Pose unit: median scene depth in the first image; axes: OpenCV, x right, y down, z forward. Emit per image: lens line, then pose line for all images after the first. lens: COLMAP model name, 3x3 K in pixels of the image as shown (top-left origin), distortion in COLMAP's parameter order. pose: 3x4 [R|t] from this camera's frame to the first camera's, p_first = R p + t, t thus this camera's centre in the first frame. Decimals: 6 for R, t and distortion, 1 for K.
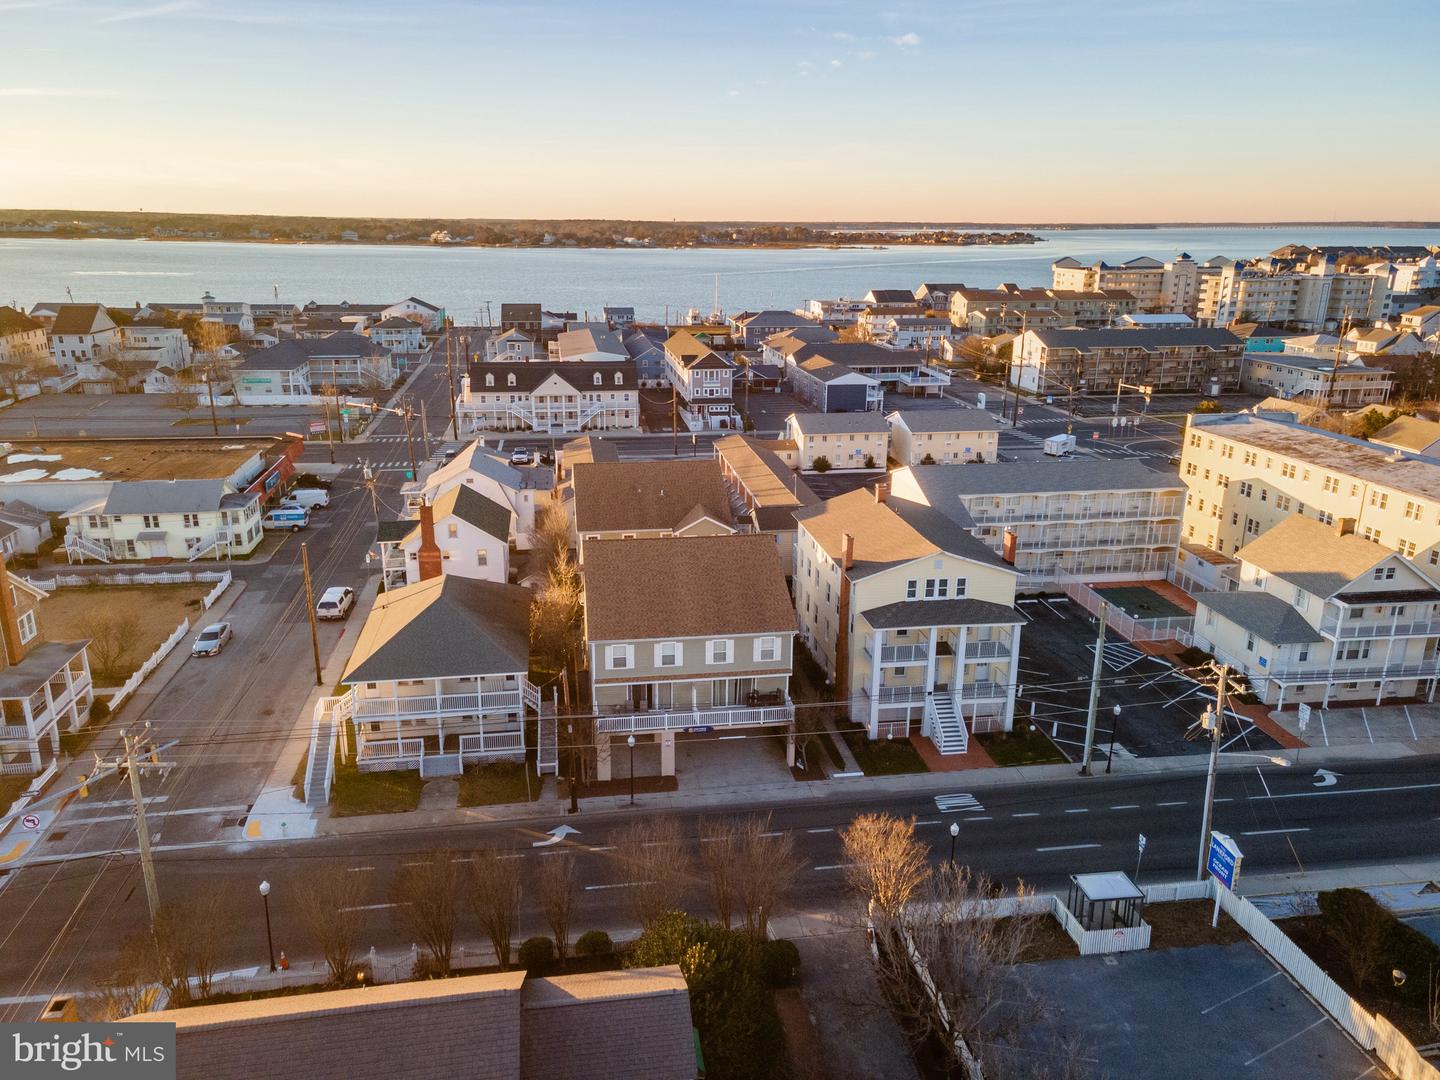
lens RADIAL K [[1045.0, 0, 711.9], [0, 1045.0, 530.8], [0, 0, 1]] dist [0.037840, 0.010648]
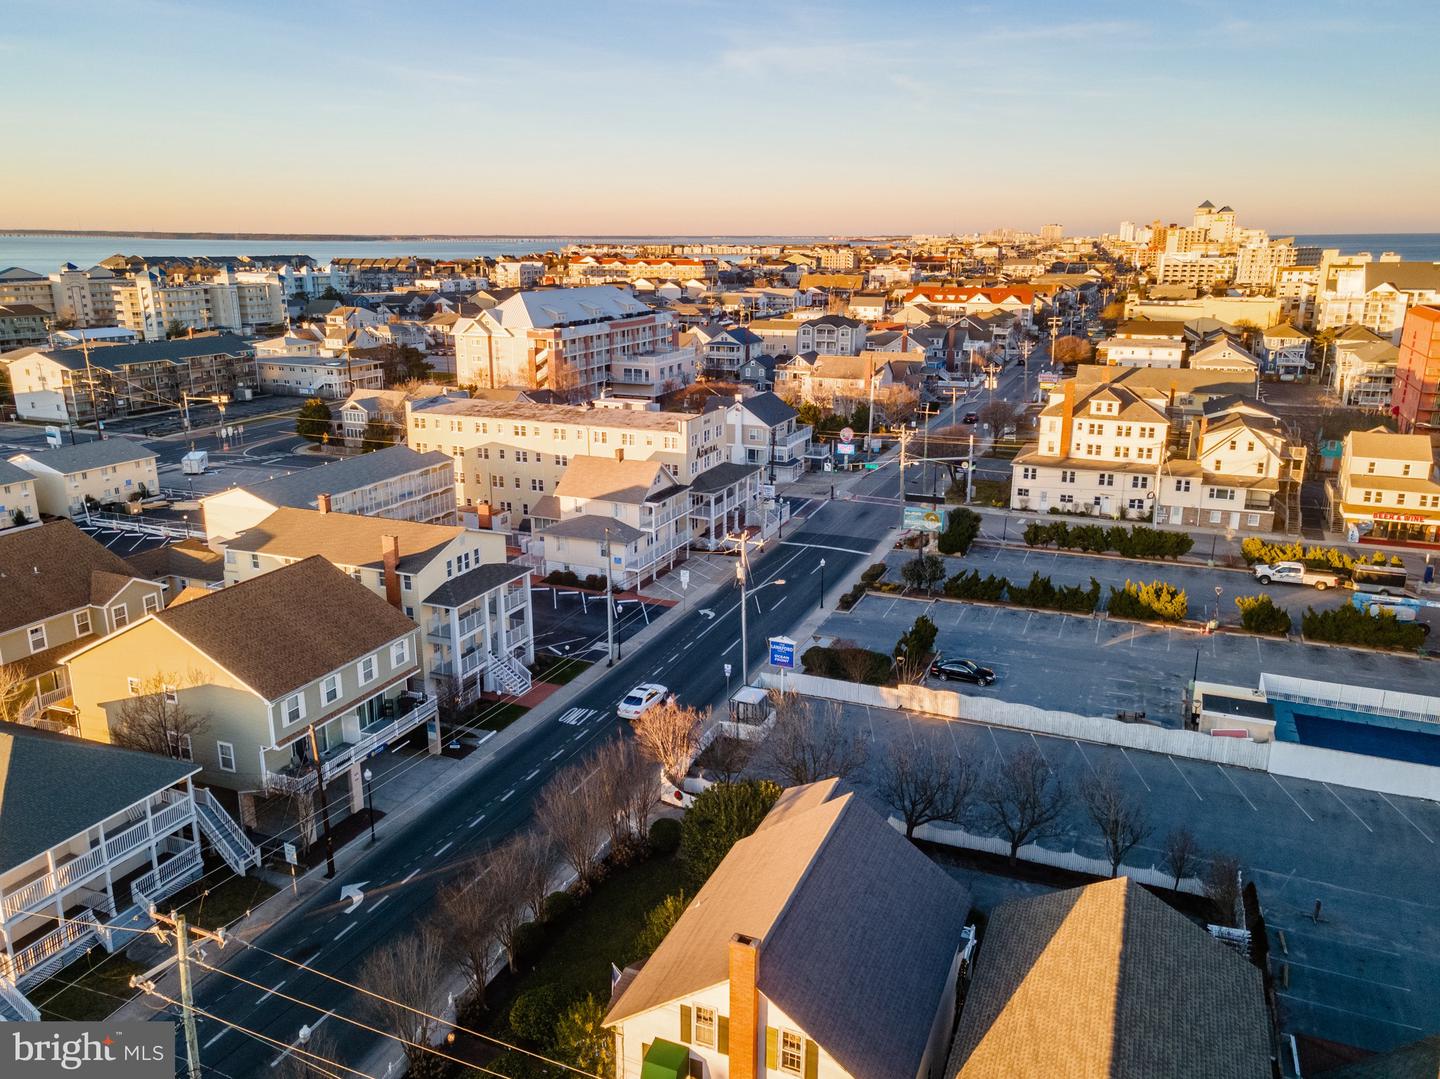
lens RADIAL K [[1080.7, 0, 720.0], [0, 1080.7, 539.5], [0, 0, 1]] dist [0.019289, 0.054570]
pose [[0.519679, -0.237227, 0.820766, -0.389698], [0.244269, 0.961832, 0.123337, -0.029587], [-0.818698, 0.136392, 0.557791, 0.085111]]
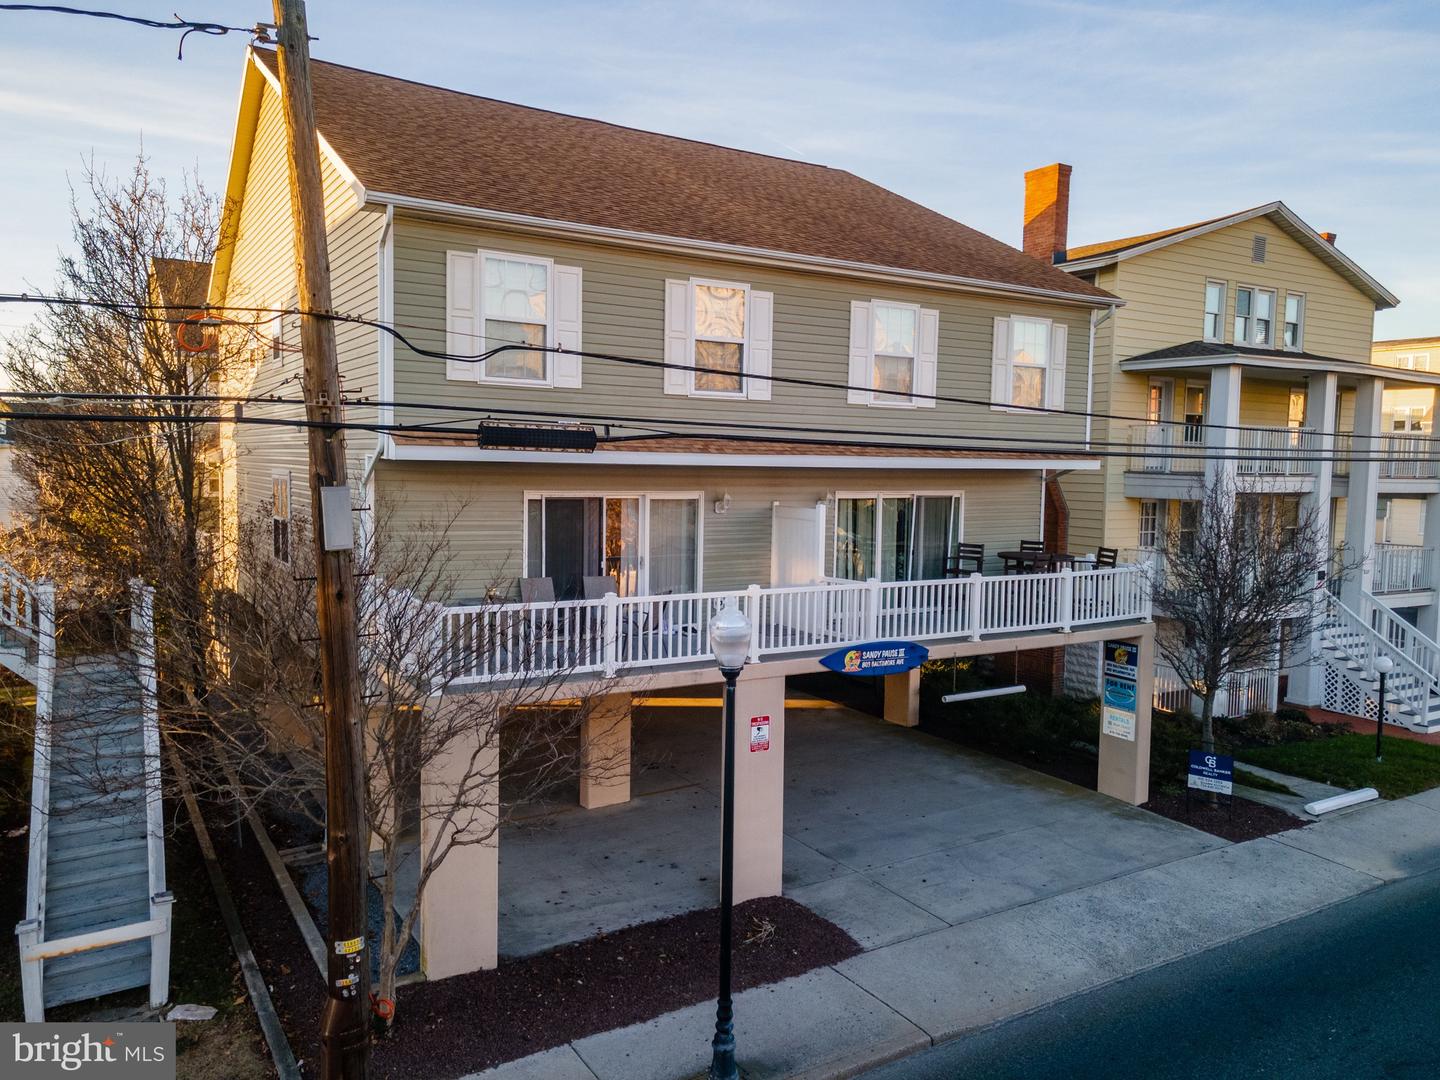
lens RADIAL K [[1045.0, 0, 711.9], [0, 1045.0, 530.8], [0, 0, 1]] dist [0.037840, 0.010648]
pose [[0.922004, -0.019228, 0.386704, -0.080710], [0.101045, 0.976104, -0.192383, 0.124178], [-0.373764, 0.216452, 0.901914, 0.492765]]
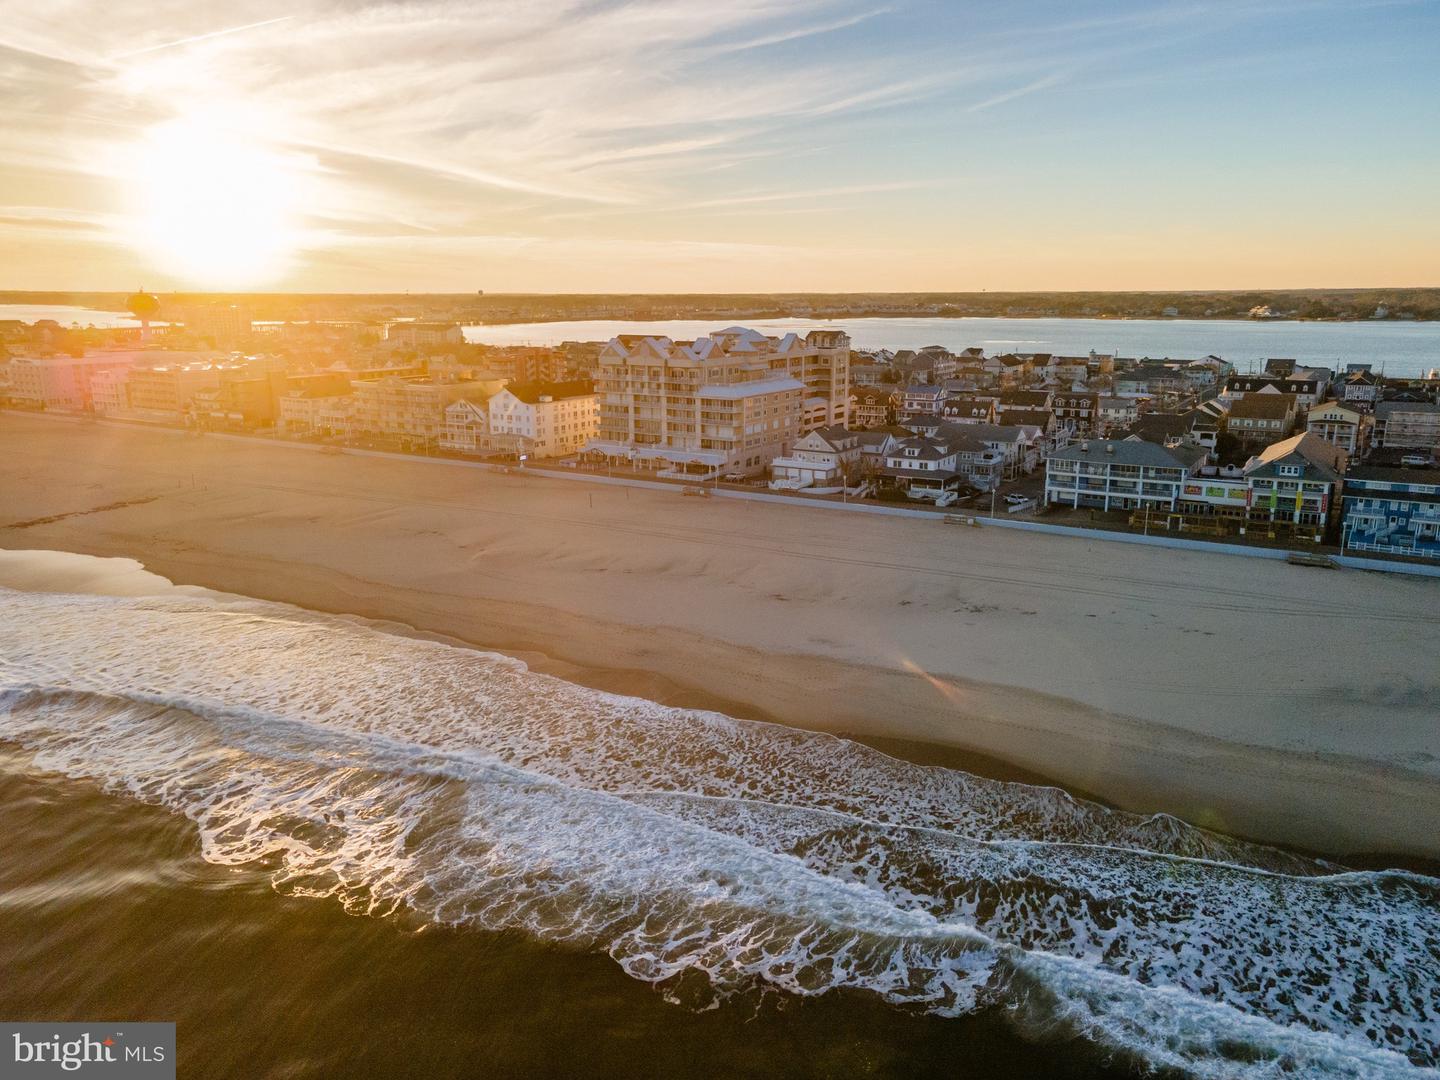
lens RADIAL K [[1070.1, 0, 681.3], [0, 1070.1, 539.8], [0, 0, 1]] dist [-0.002668, 0.040427]
pose [[0.740839, 0.138004, -0.657353, 0.727429], [-0.177889, 0.984032, 0.006105, 0.596356], [0.647698, 0.112413, 0.753558, -2.293399]]
